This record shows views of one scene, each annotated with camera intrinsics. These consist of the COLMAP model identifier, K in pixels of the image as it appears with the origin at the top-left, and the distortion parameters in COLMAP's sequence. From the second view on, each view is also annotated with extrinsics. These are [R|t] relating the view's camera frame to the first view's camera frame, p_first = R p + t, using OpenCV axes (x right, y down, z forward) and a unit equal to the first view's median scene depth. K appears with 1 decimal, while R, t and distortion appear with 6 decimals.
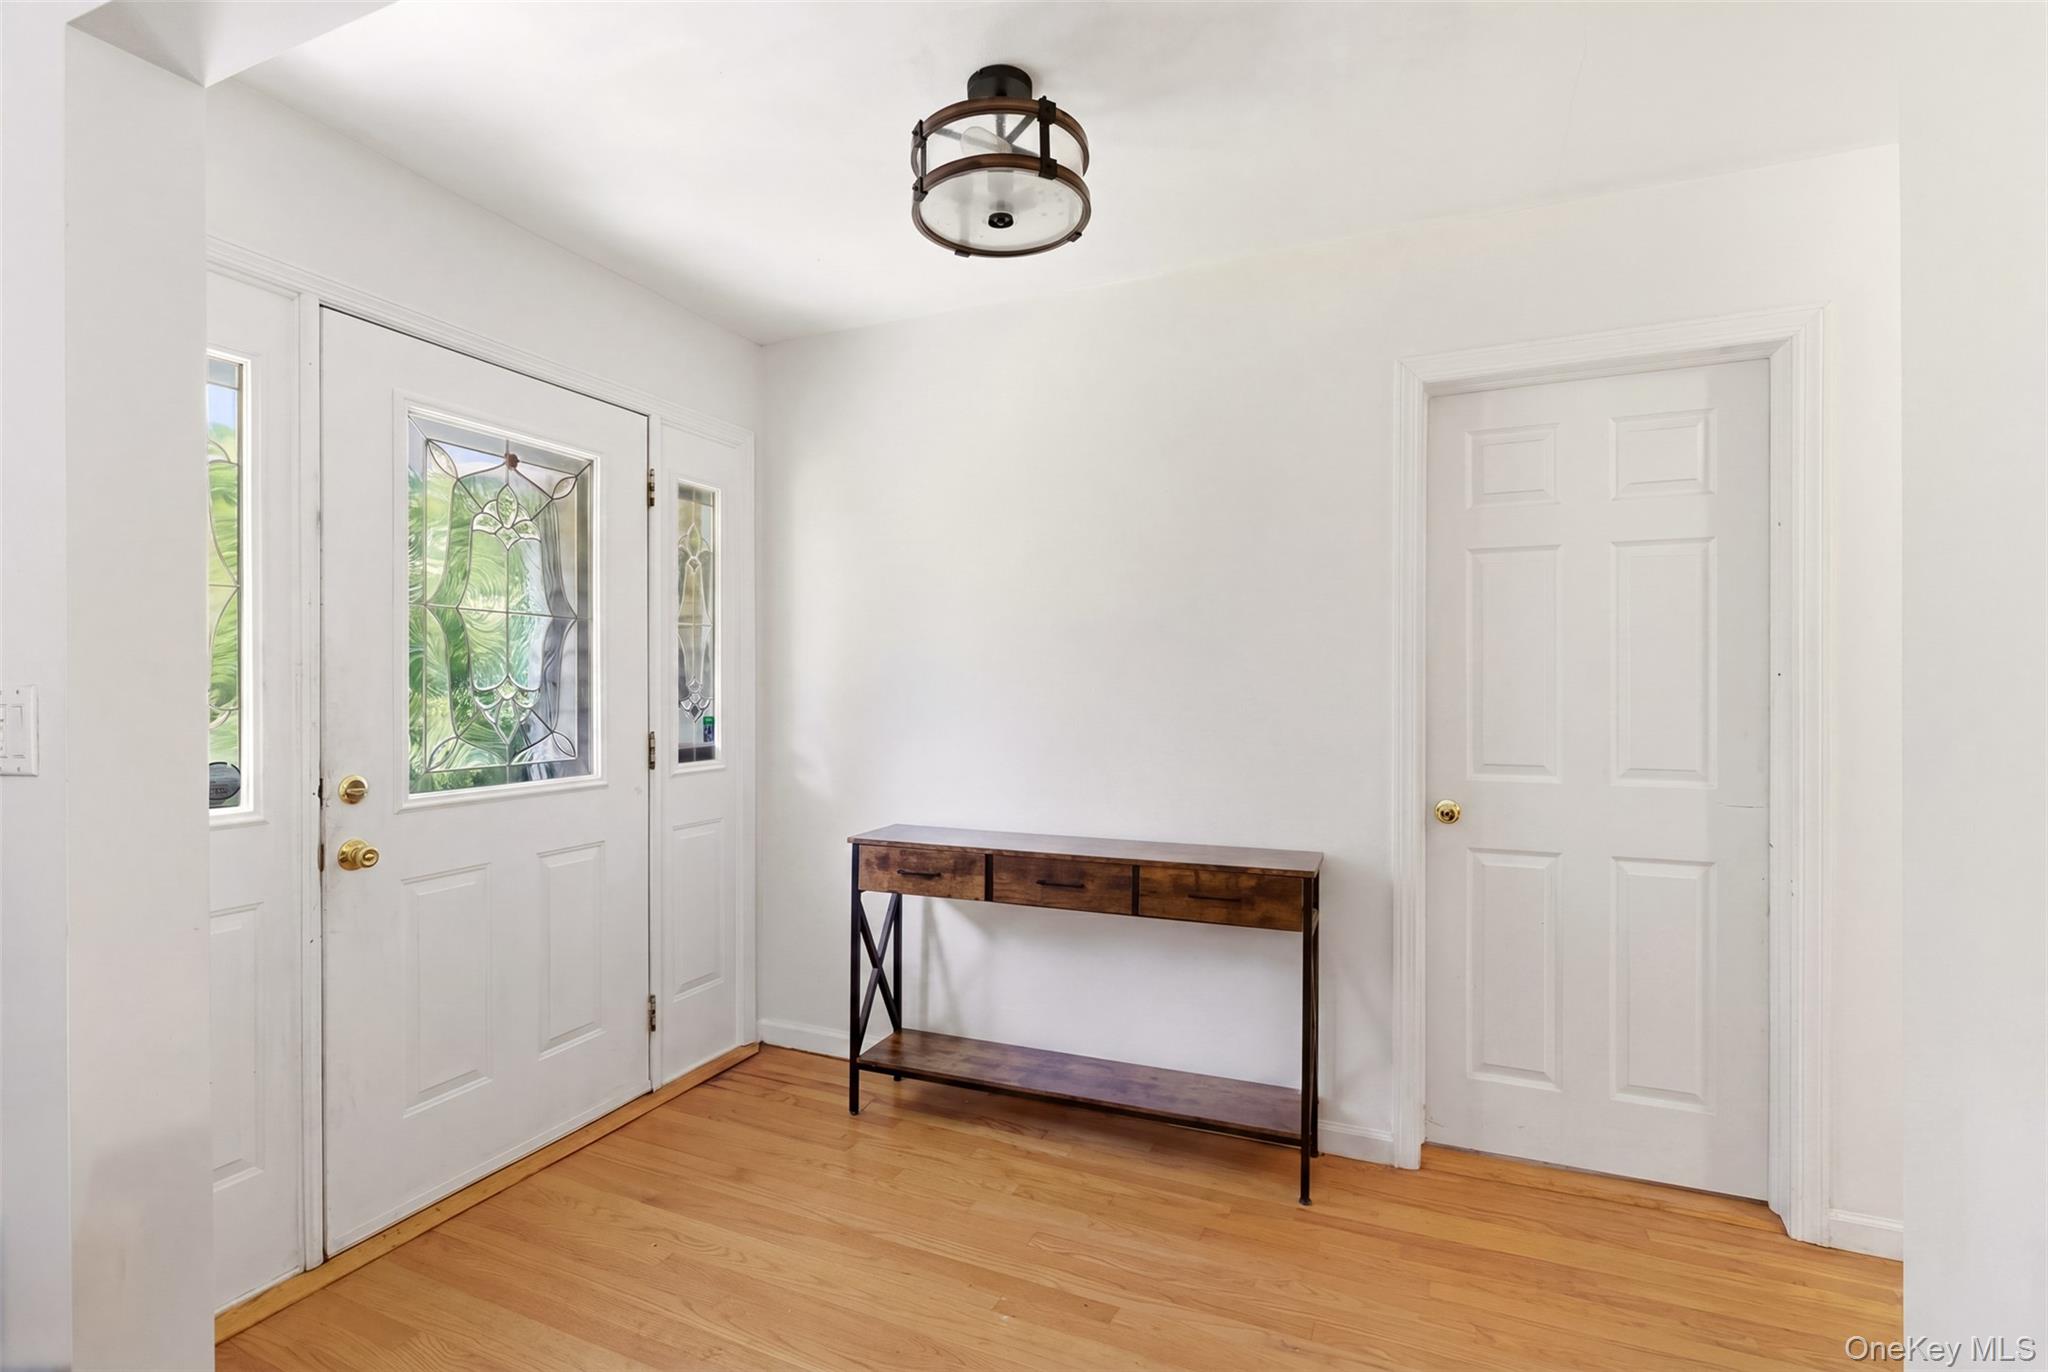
lens RADIAL K [[935.3, 0, 1024.0], [0, 935.3, 686.0], [0, 0, 1]] dist [0.001933, -0.000065]
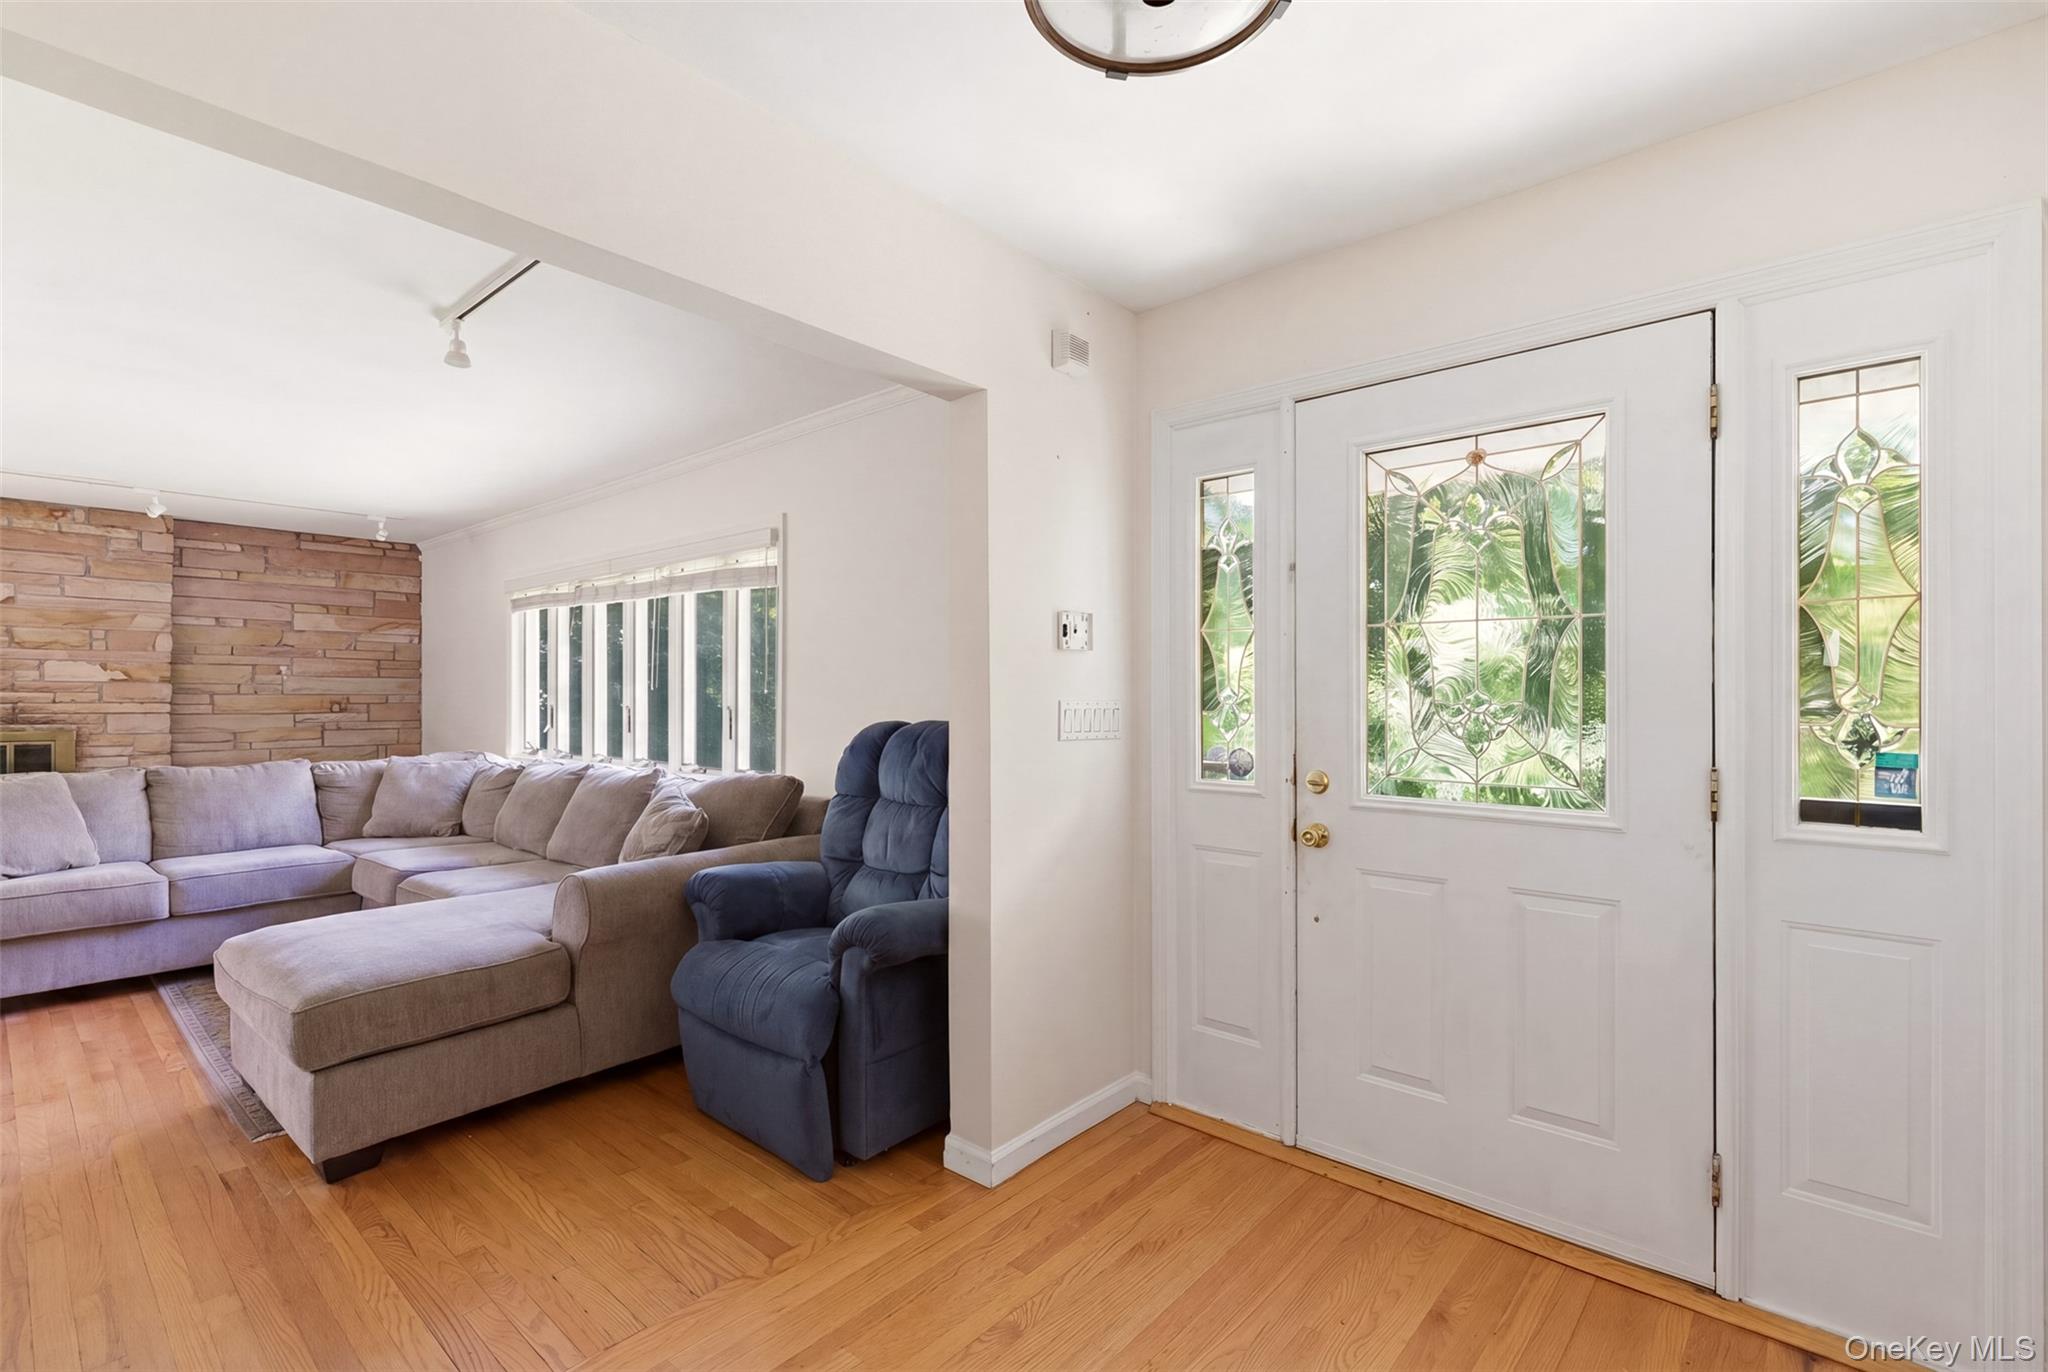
lens RADIAL K [[935.3, 0, 1024.0], [0, 935.3, 686.0], [0, 0, 1]] dist [0.001933, -0.000065]
pose [[-0.308639, -0.006518, -0.951157, 0.525140], [-0.001622, 0.999979, -0.006327, -0.006779], [0.951178, -0.000410, -0.308643, 0.929395]]
